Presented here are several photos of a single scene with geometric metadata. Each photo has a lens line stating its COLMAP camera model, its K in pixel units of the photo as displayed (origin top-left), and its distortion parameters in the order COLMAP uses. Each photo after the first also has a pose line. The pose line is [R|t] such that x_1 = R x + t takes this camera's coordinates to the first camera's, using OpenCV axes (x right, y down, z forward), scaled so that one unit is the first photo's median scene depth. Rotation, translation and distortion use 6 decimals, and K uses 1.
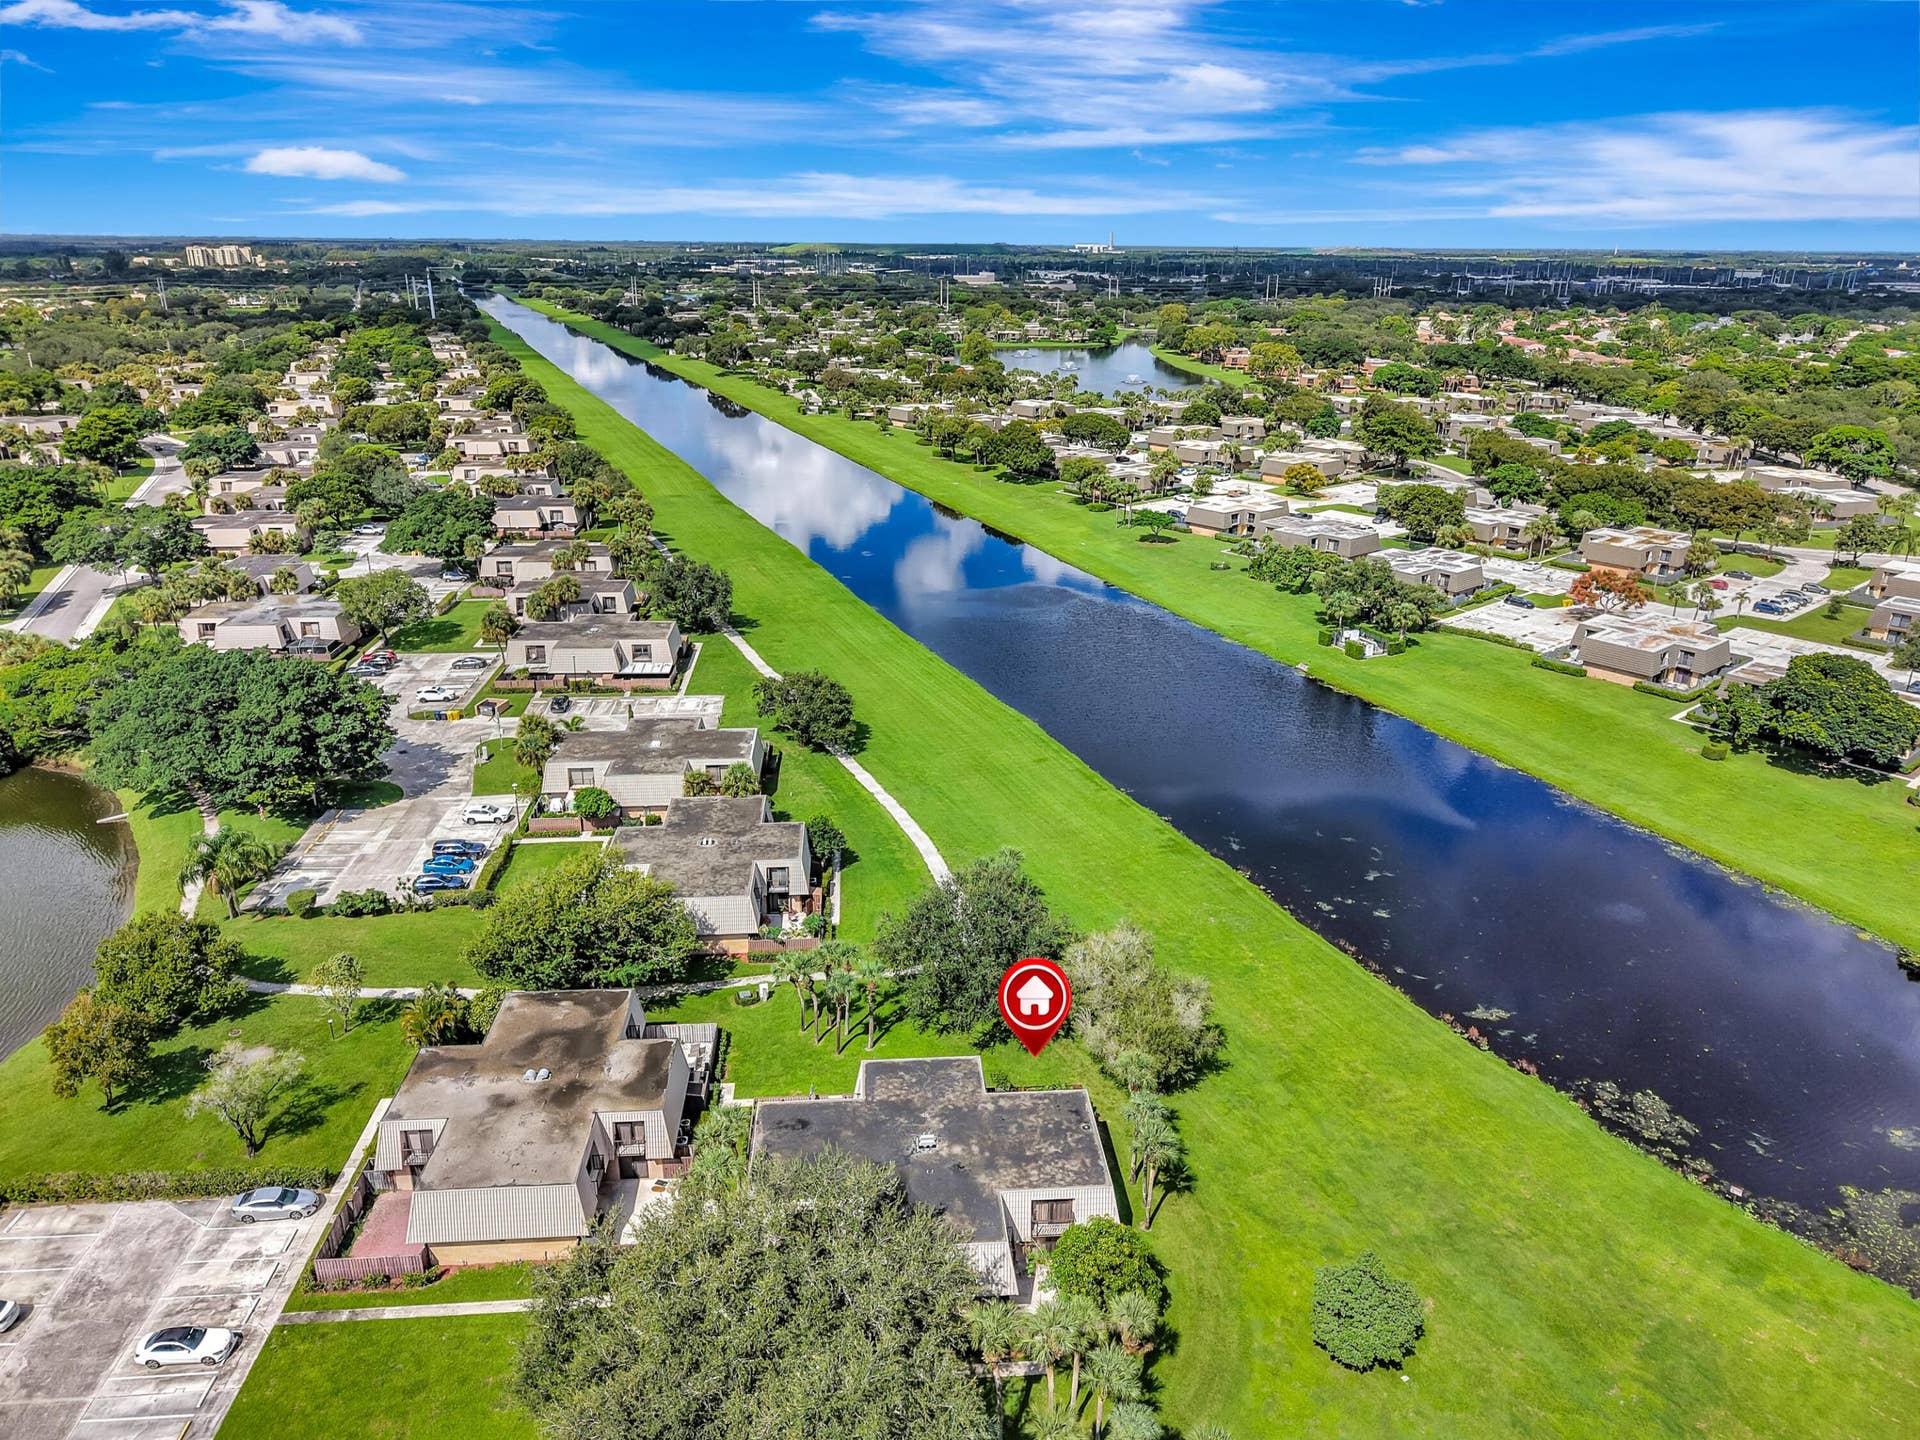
lens RADIAL K [[1282.2, 0, 960.0], [0, 1282.2, 720.0], [0, 0, 1]] dist [0.058095, -0.098478]
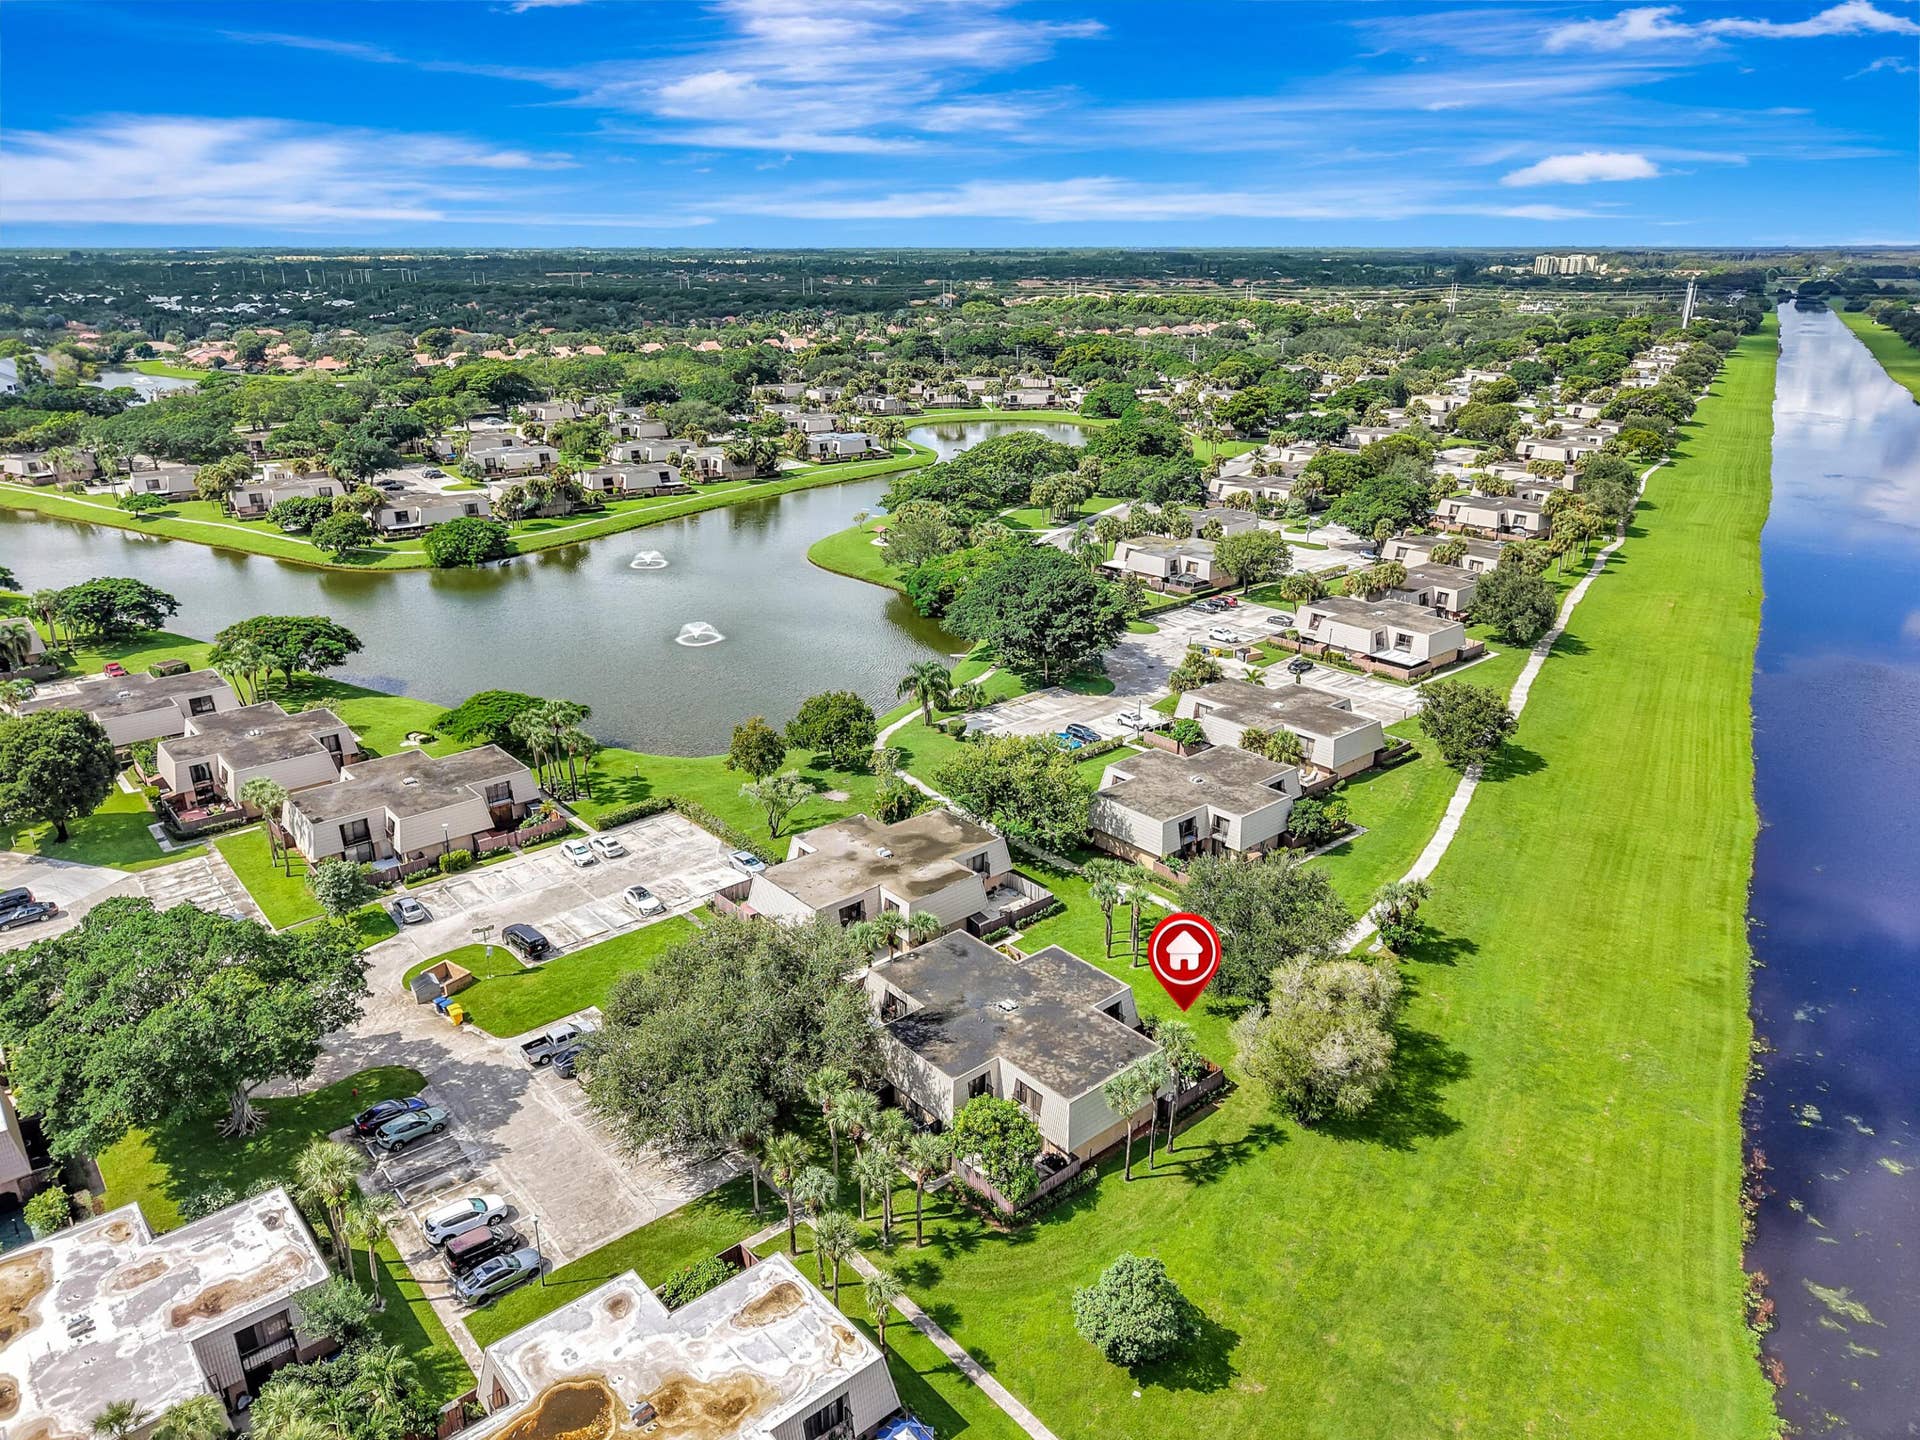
lens RADIAL K [[1282.2, 0, 960.0], [0, 1282.2, 720.0], [0, 0, 1]] dist [0.058095, -0.098478]
pose [[0.589436, 0.267756, -0.762149, 0.392860], [-0.273146, 0.953961, 0.123895, -0.027454], [0.760234, 0.135150, 0.635436, 0.095812]]
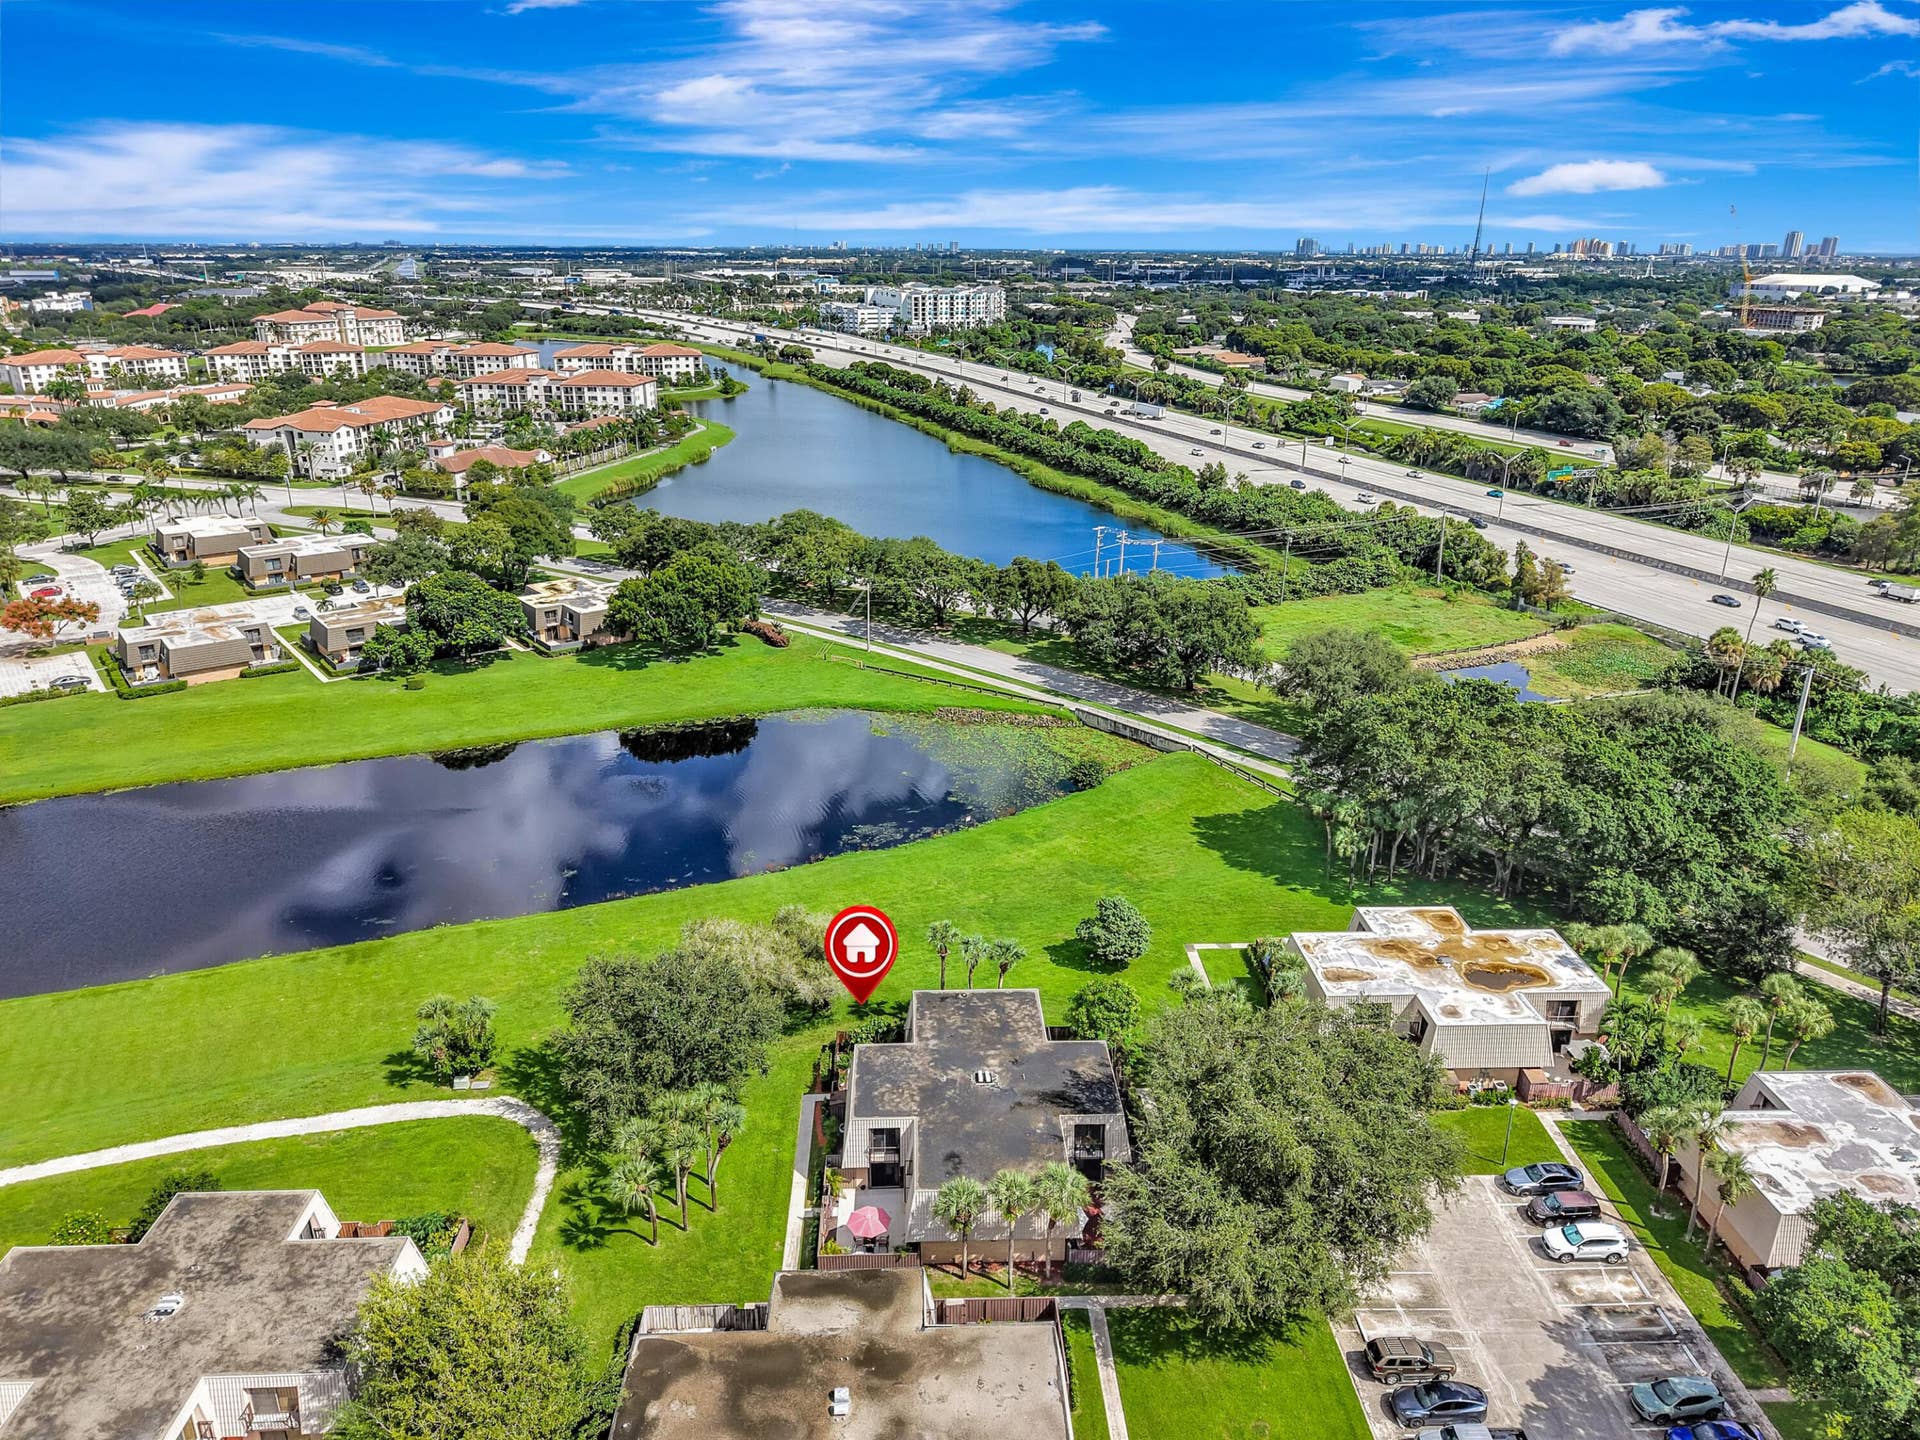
lens RADIAL K [[1282.2, 0, 960.0], [0, 1282.2, 720.0], [0, 0, 1]] dist [0.058095, -0.098478]
pose [[0.031322, -0.352685, 0.935218, -0.473962], [0.338489, 0.884131, 0.322083, -0.149635], [-0.940449, 0.306472, 0.147072, 0.388422]]
